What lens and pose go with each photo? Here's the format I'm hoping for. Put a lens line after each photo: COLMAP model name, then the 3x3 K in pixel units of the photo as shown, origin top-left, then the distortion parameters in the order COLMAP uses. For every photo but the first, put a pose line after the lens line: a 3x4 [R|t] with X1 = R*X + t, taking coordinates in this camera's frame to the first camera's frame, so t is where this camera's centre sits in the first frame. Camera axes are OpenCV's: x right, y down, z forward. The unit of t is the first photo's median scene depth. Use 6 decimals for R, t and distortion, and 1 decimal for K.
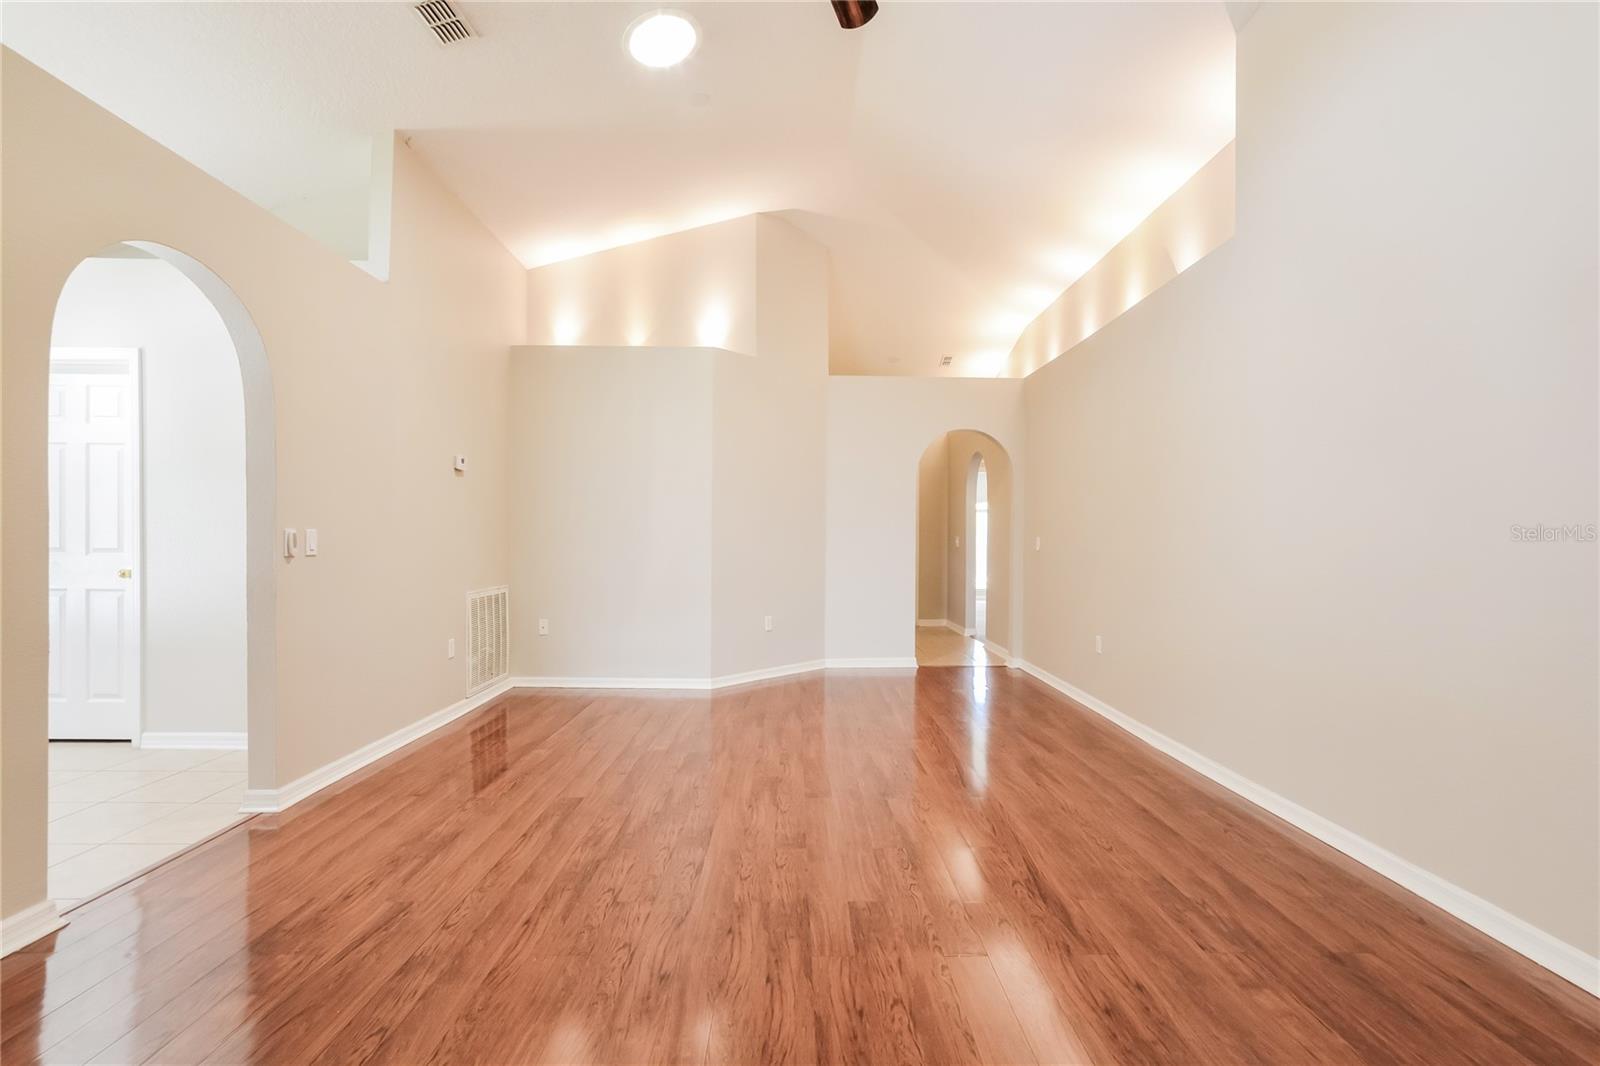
lens RADIAL K [[697.8, 0, 798.9], [0, 697.8, 543.4], [0, 0, 1]] dist [-0.007462, 0.000546]
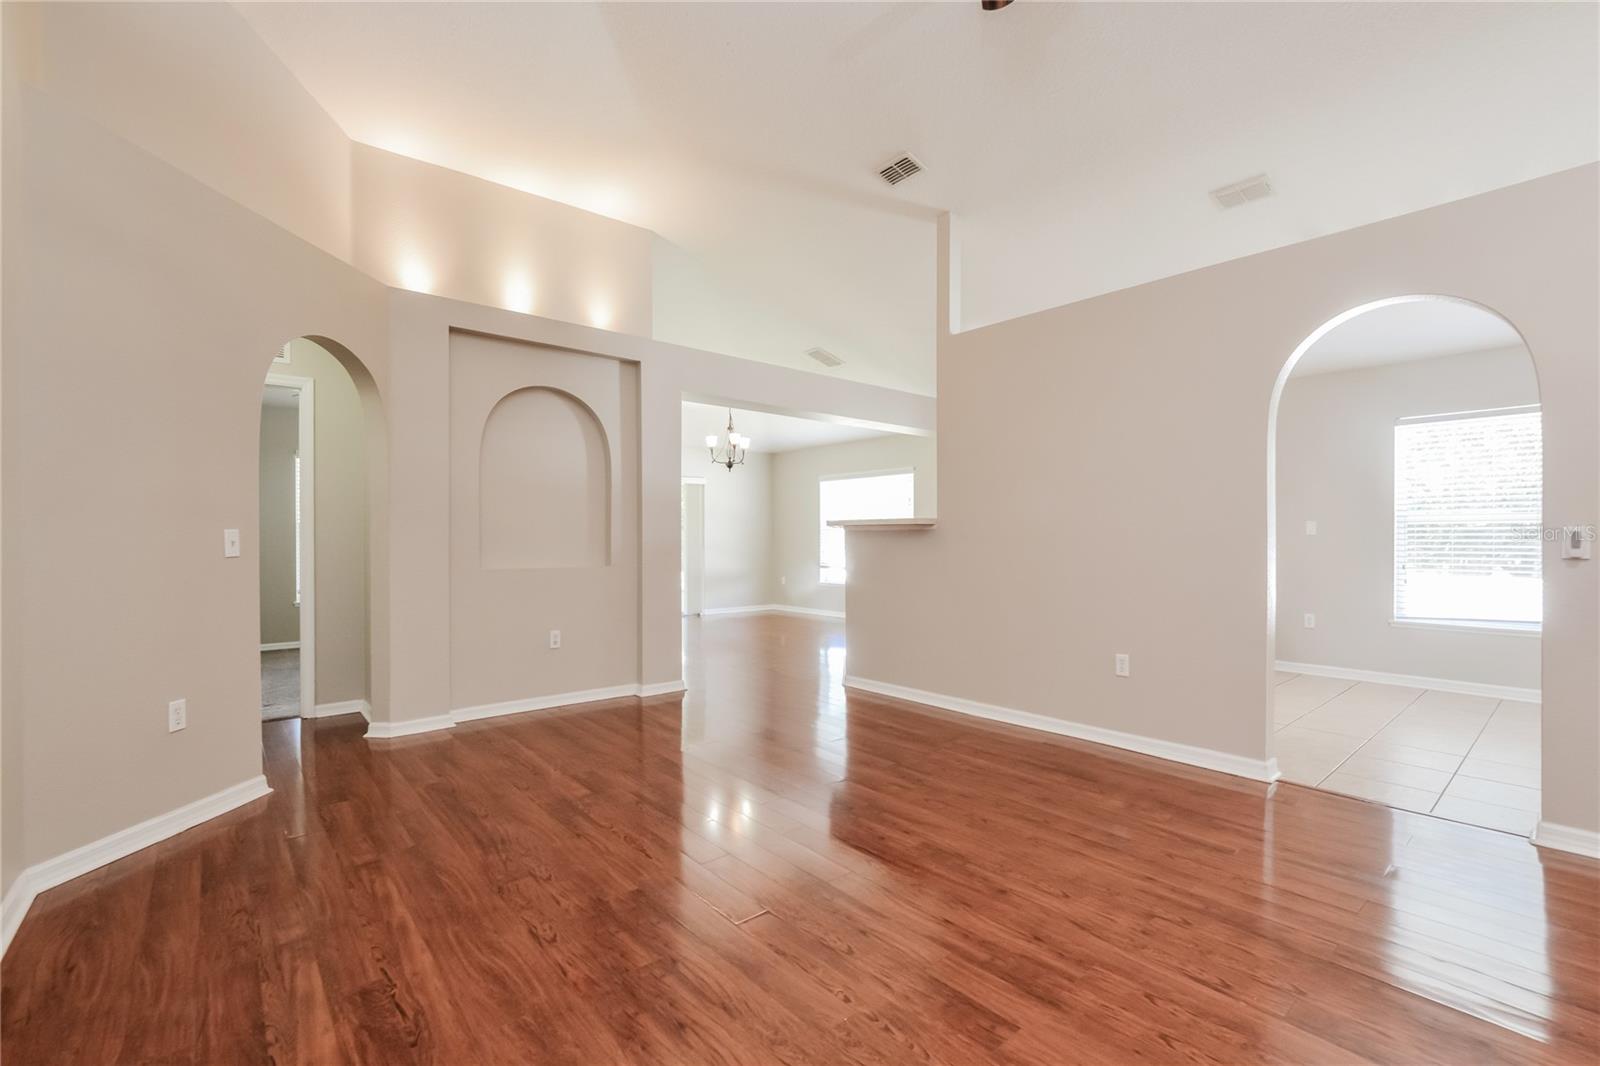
lens RADIAL K [[694.4, 0, 800.0], [0, 694.4, 533.0], [0, 0, 1]] dist [-0.001223, 0.000223]
pose [[-0.765311, -0.011936, -0.643550, 0.476868], [-0.008686, 0.999929, -0.008215, 0.001769], [0.643602, -0.000697, -0.765360, 0.929287]]
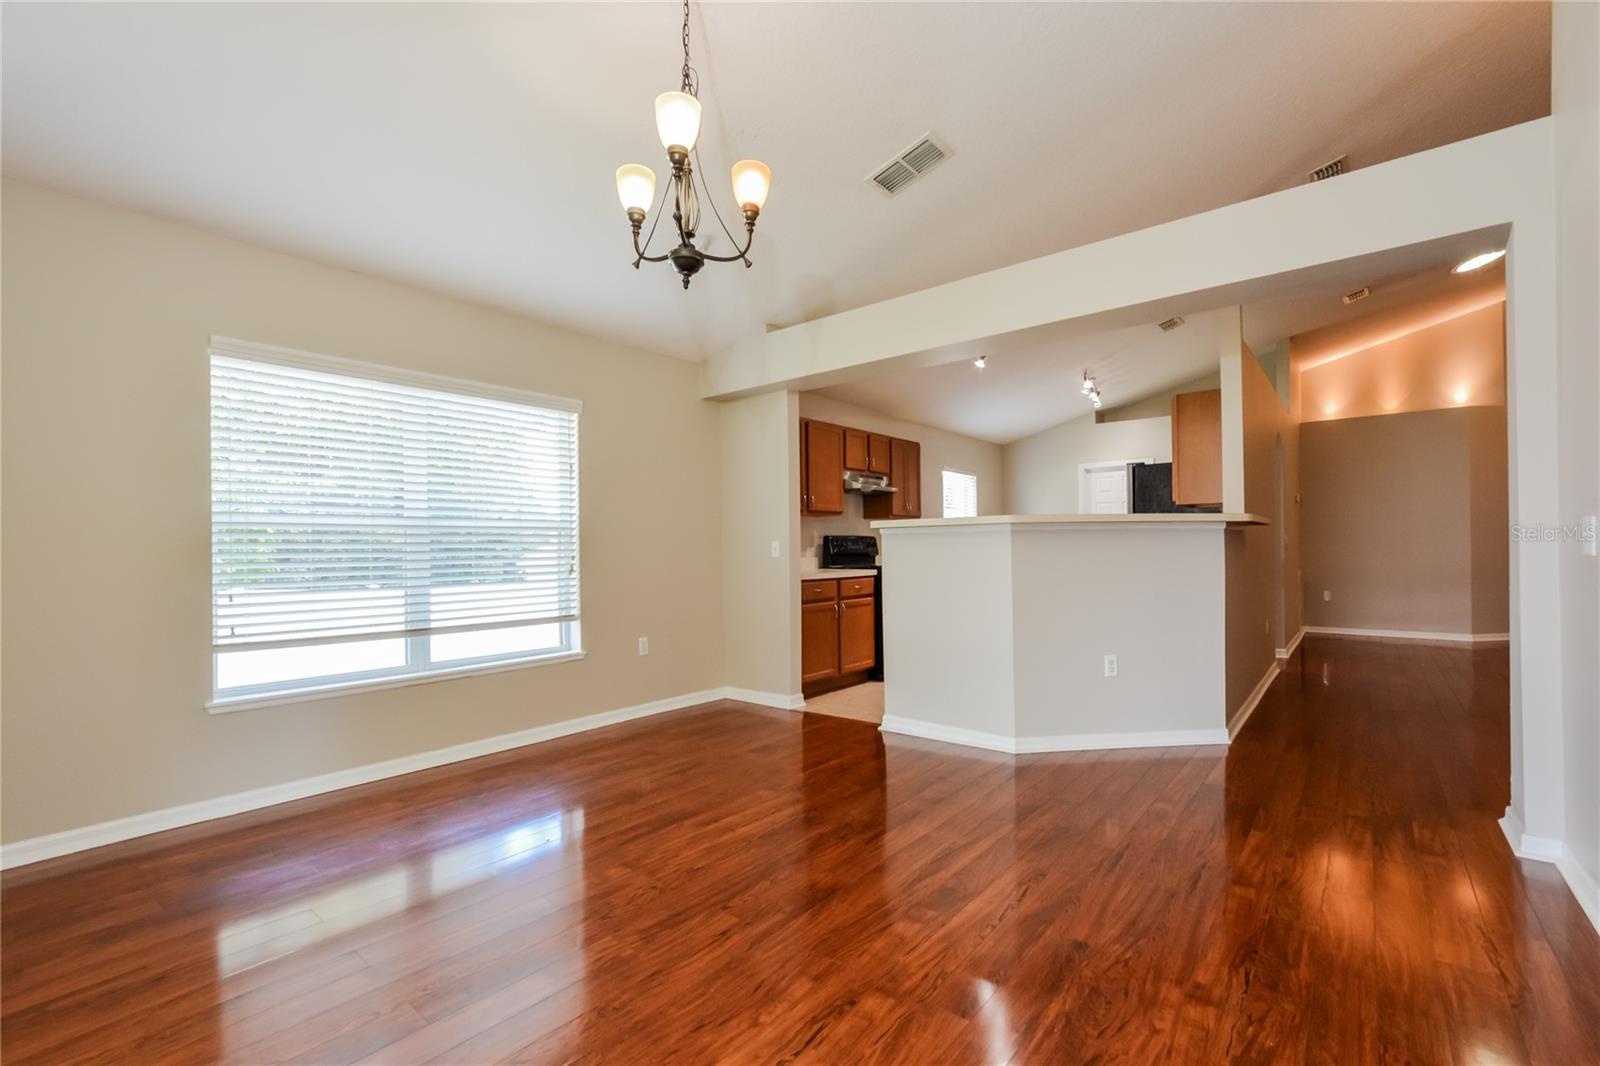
lens RADIAL K [[699.6, 0, 800.0], [0, 699.6, 533.0], [0, 0, 1]] dist [-0.010175, 0.000484]
pose [[0.770789, -0.033273, -0.636222, -0.460523], [0.014598, 0.999295, -0.034575, 0.019722], [0.636924, 0.017363, 0.770731, -1.660164]]
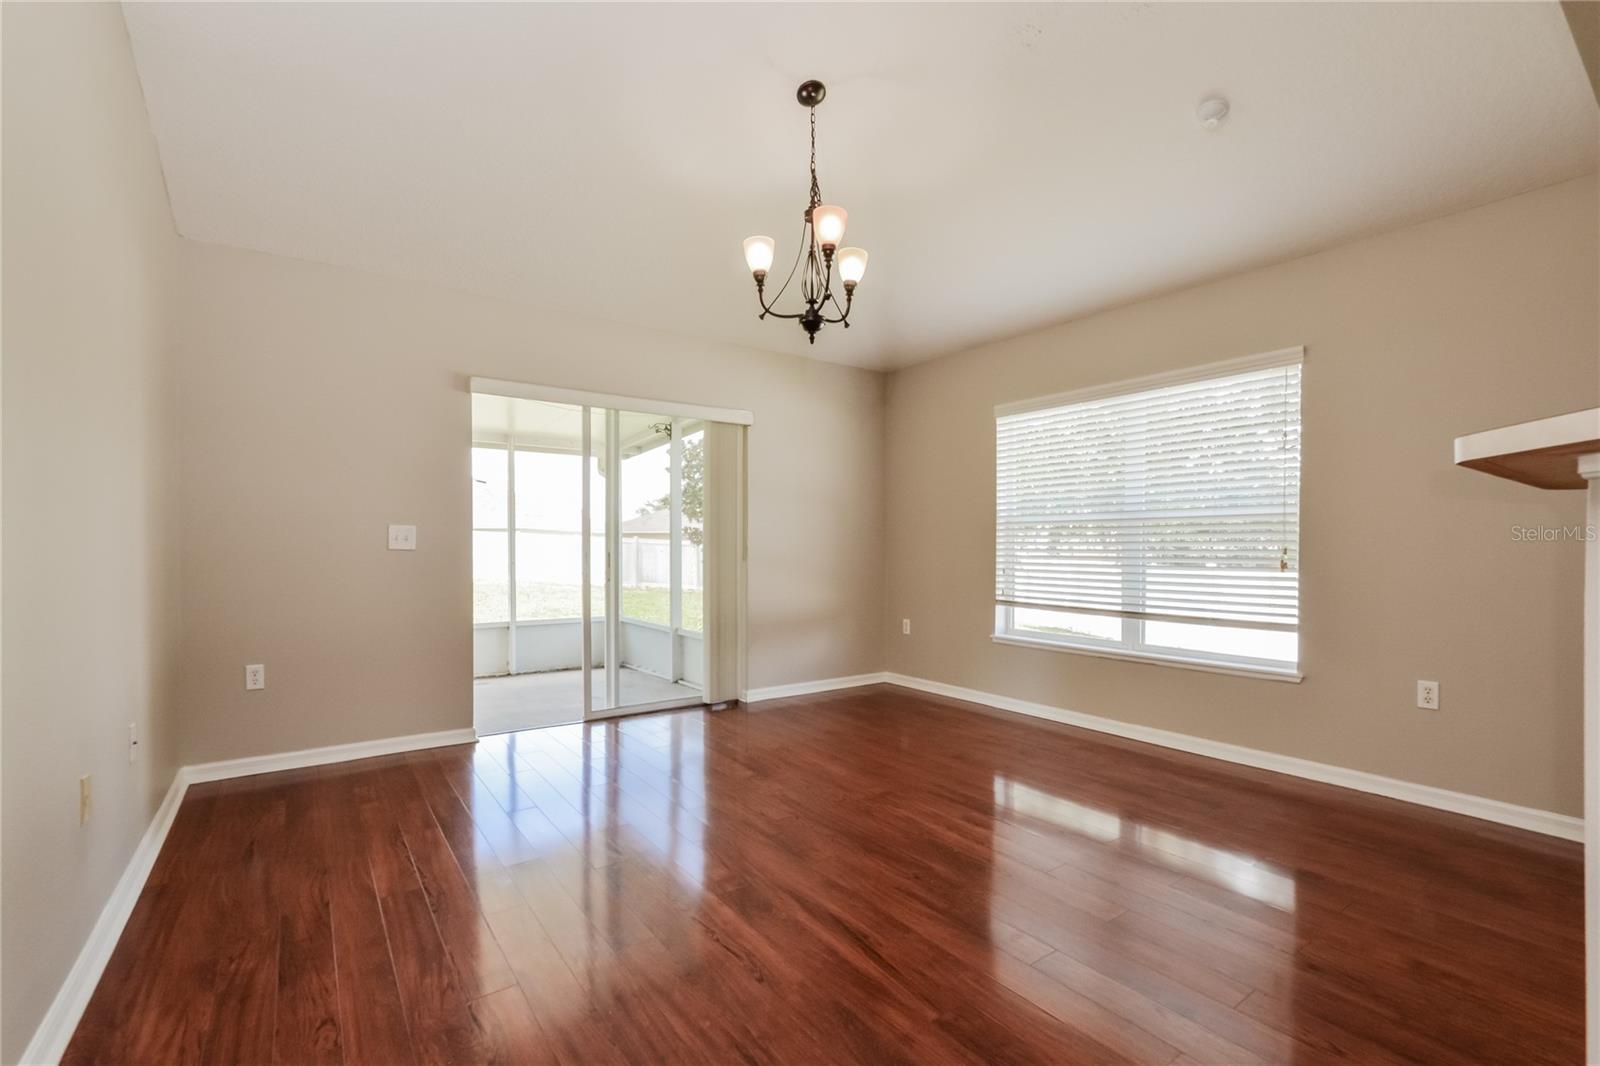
lens RADIAL K [[697.8, 0, 798.9], [0, 697.8, 543.4], [0, 0, 1]] dist [-0.007462, 0.000546]
pose [[-0.815761, -0.009697, -0.578308, -0.445426], [-0.009886, 0.999947, -0.002821, 0.013336], [0.578305, 0.003416, -0.815814, -0.480839]]
